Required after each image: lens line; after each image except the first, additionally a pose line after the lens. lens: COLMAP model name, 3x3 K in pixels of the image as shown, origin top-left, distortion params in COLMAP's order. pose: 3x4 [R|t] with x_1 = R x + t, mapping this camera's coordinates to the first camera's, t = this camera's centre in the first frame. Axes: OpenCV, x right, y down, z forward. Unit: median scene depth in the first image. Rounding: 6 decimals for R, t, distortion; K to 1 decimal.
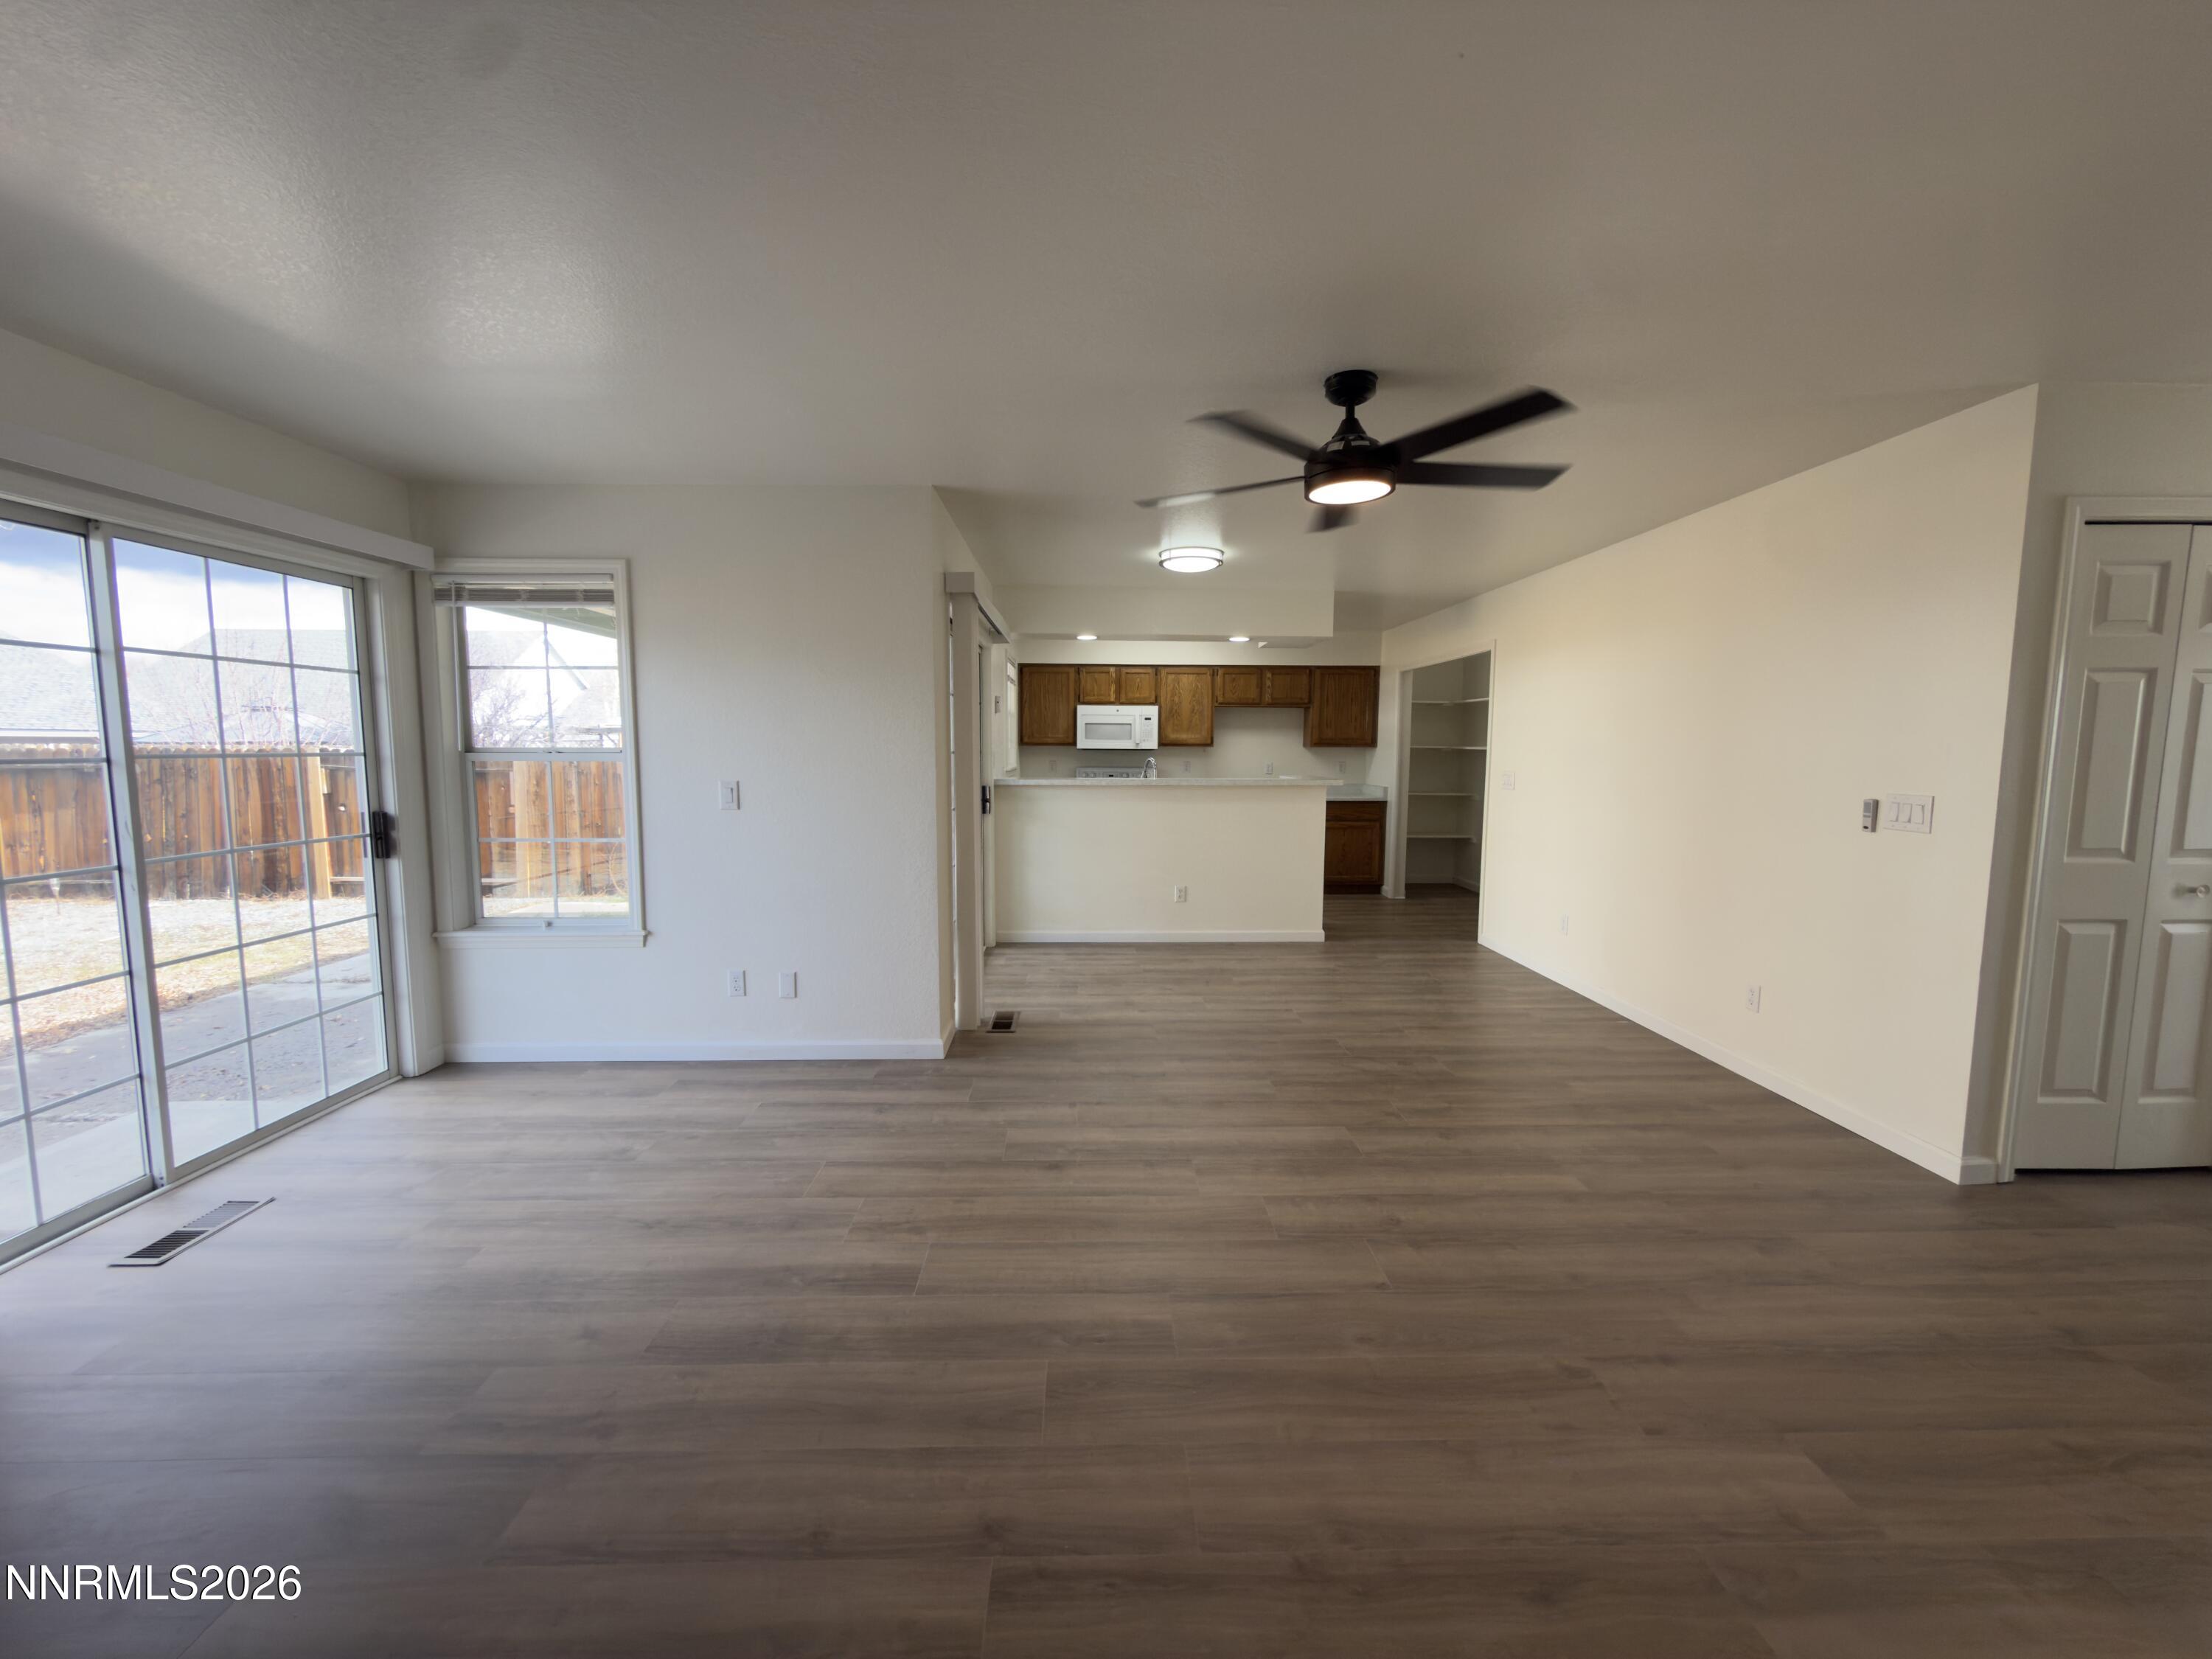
lens RADIAL K [[879.8, 0, 1106.0], [0, 879.8, 829.5], [0, 0, 1]] dist [-0.001742, -0.000091]
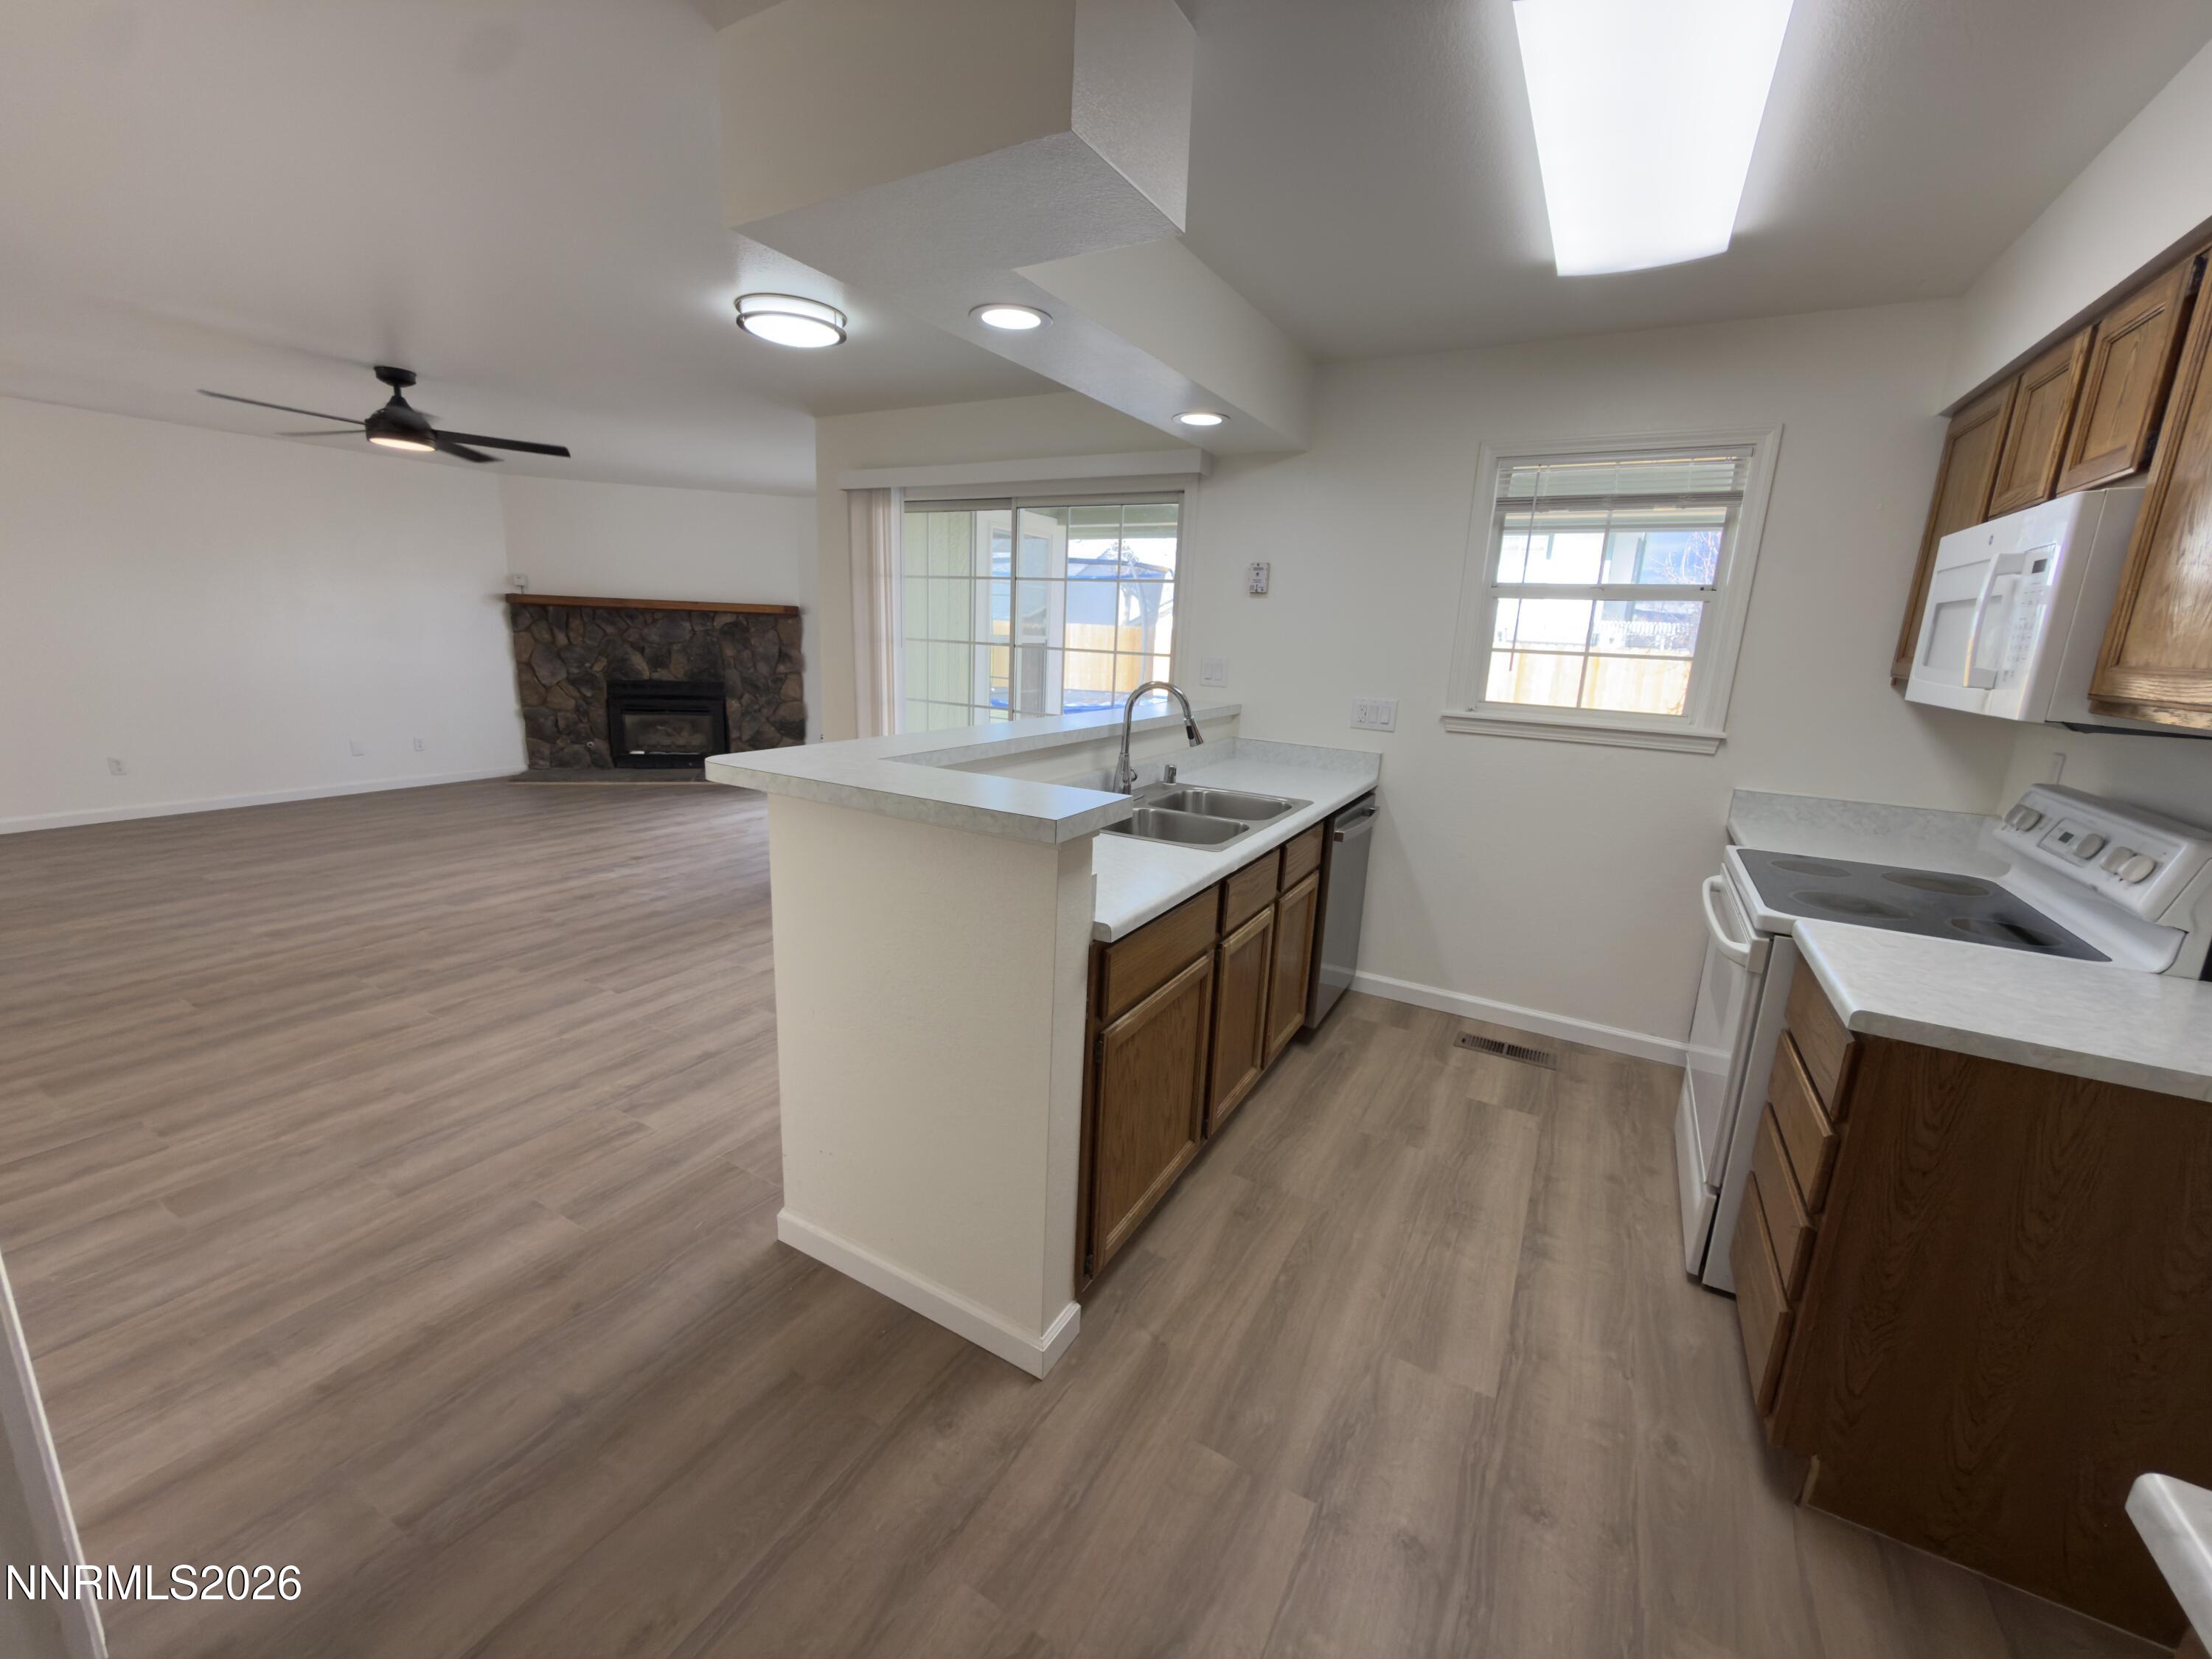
lens RADIAL K [[879.8, 0, 1106.0], [0, 879.8, 829.5], [0, 0, 1]] dist [-0.001742, -0.000091]
pose [[-0.516740, 0.165484, -0.839997, 0.631530], [-0.126184, 0.955705, 0.265904, -0.180403], [0.846792, 0.243397, -0.472970, 1.769943]]
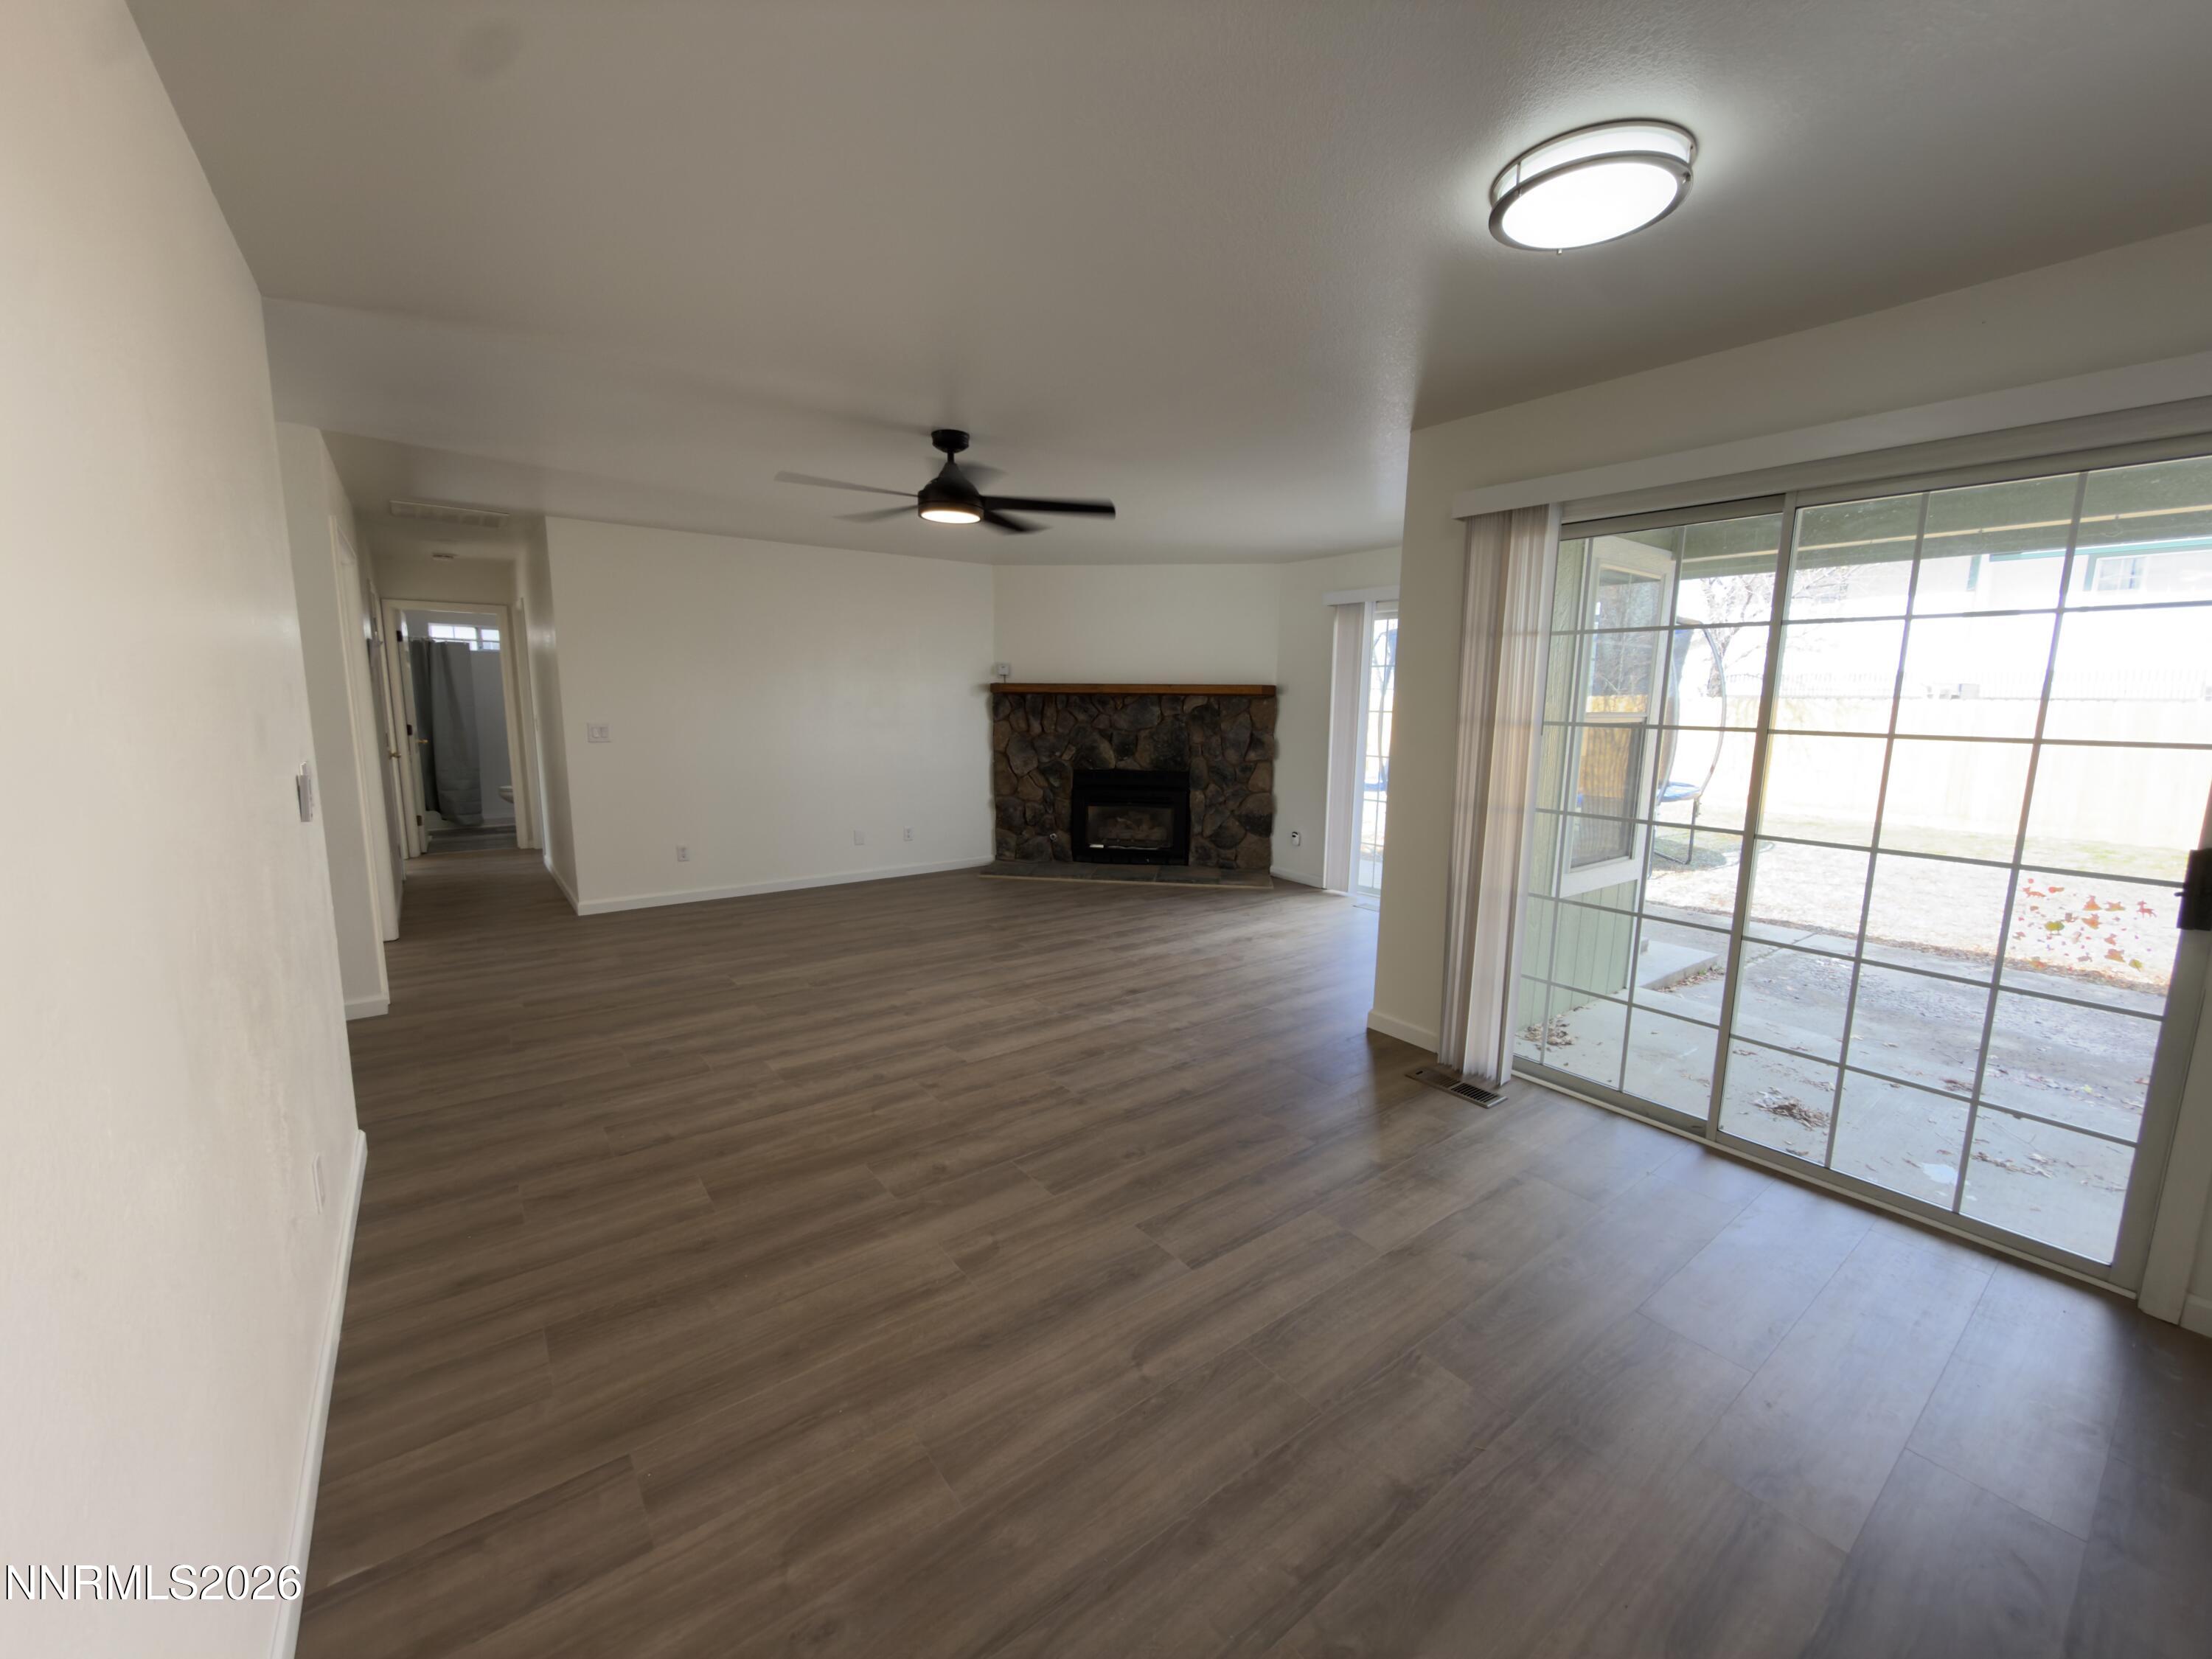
lens RADIAL K [[879.8, 0, 1106.0], [0, 879.8, 829.5], [0, 0, 1]] dist [-0.001742, -0.000091]
pose [[-0.812535, 0.075079, -0.578057, 0.542581], [-0.070043, 0.971910, 0.224689, -0.140175], [0.578689, 0.223056, -0.784452, 1.387036]]
